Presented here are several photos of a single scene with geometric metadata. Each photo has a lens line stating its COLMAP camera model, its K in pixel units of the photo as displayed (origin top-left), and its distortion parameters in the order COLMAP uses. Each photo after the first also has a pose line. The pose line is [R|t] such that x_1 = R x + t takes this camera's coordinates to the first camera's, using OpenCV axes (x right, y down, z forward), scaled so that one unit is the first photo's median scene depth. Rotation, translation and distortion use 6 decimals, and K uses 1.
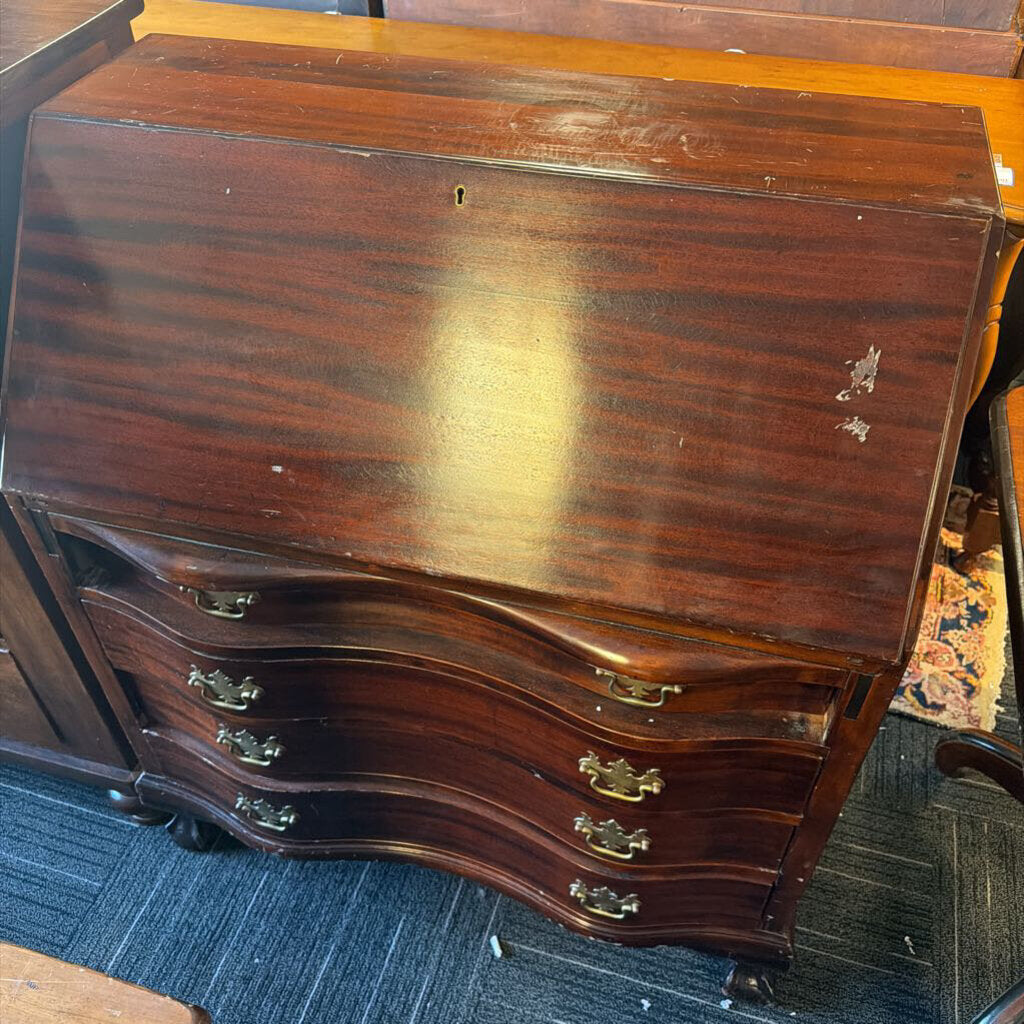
lens RADIAL K [[966.1, 0, 511.9], [0, 966.1, 514.1], [0, 0, 1]] dist [-0.027672, 0.000000]
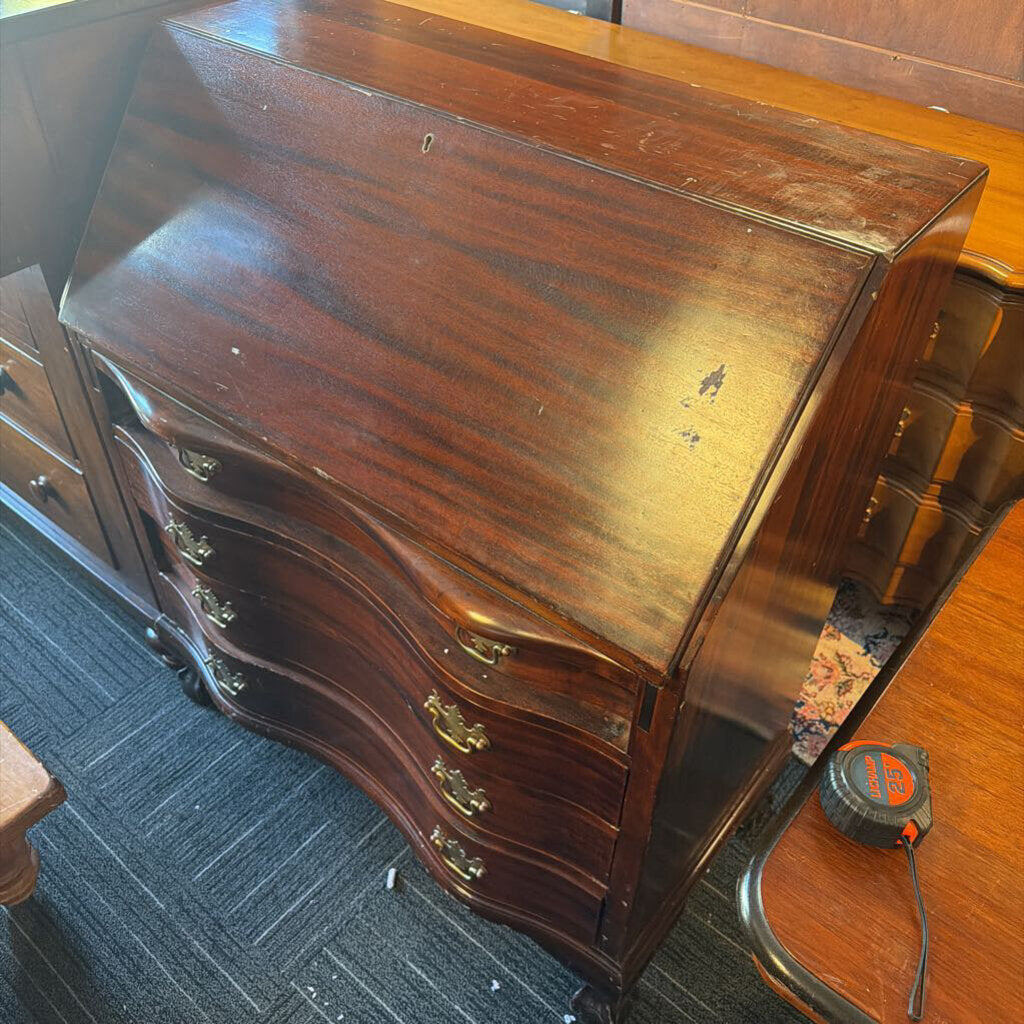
lens RADIAL K [[966.1, 0, 509.4], [0, 966.1, 512.6], [0, 0, 1]] dist [-0.027672, 0.000000]
pose [[0.917785, 0.284854, -0.276639, 0.285511], [-0.292590, 0.956138, 0.013826, 0.016969], [0.268443, 0.068252, 0.960874, -0.000482]]
